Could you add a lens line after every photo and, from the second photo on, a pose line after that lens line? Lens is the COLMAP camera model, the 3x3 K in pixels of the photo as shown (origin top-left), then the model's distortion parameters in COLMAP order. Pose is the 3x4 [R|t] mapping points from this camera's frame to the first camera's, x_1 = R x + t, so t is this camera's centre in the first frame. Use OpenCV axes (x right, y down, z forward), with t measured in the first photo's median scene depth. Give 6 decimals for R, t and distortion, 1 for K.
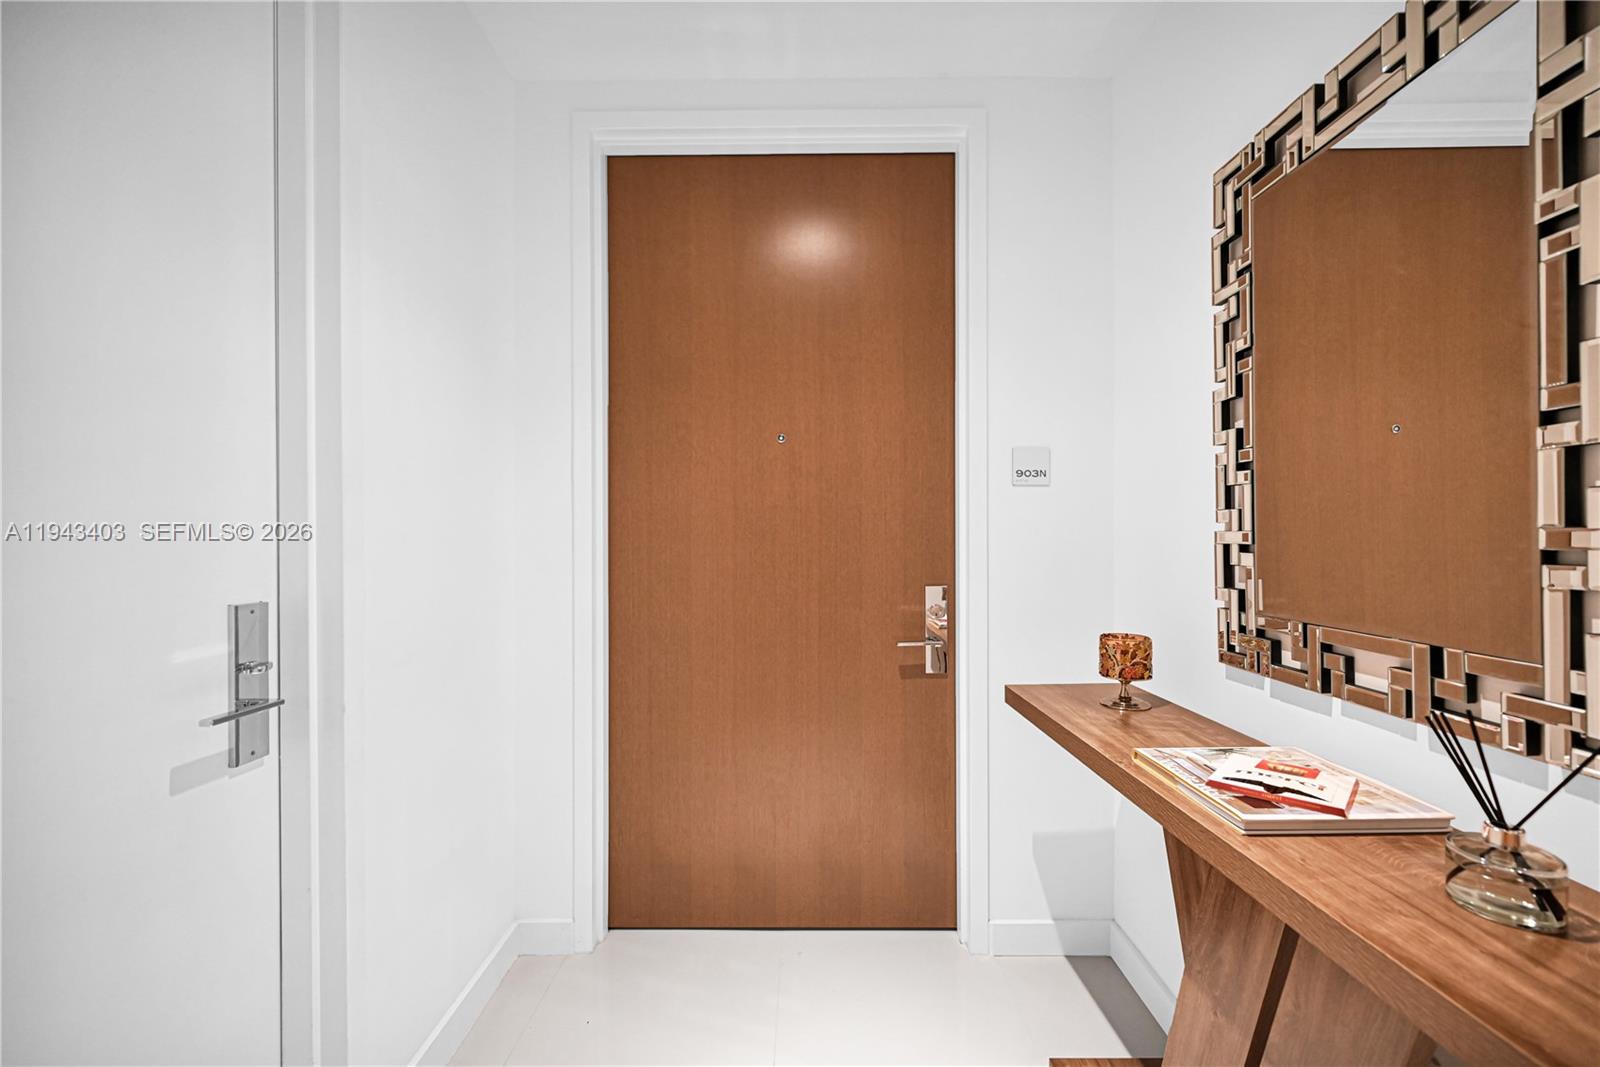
lens RADIAL K [[647.2, 0, 798.8], [0, 647.2, 537.3], [0, 0, 1]] dist [-0.002403, 0.000000]
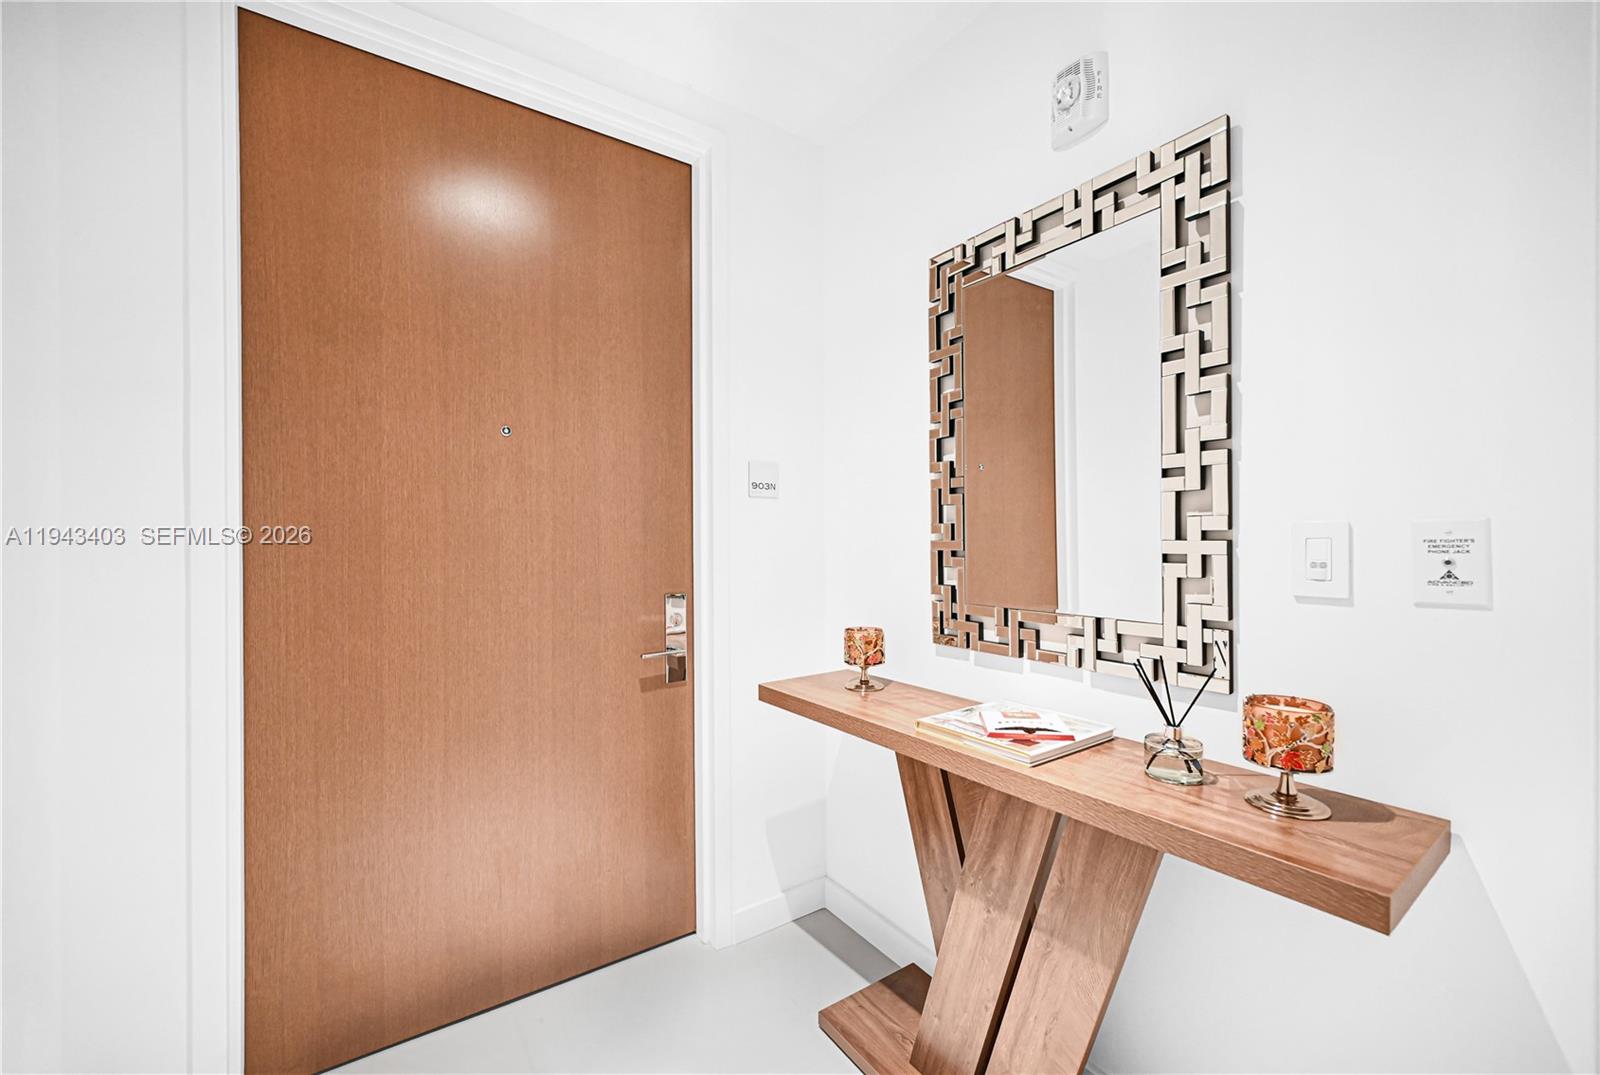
lens RADIAL K [[652.1, 0, 802.5], [0, 652.1, 542.2], [0, 0, 1]] dist [-0.000062, -0.000135]
pose [[0.818356, -0.002155, 0.574708, -0.316617], [0.002685, 0.999996, -0.000073, -0.006779], [-0.574706, 0.001602, 0.818358, 0.103185]]
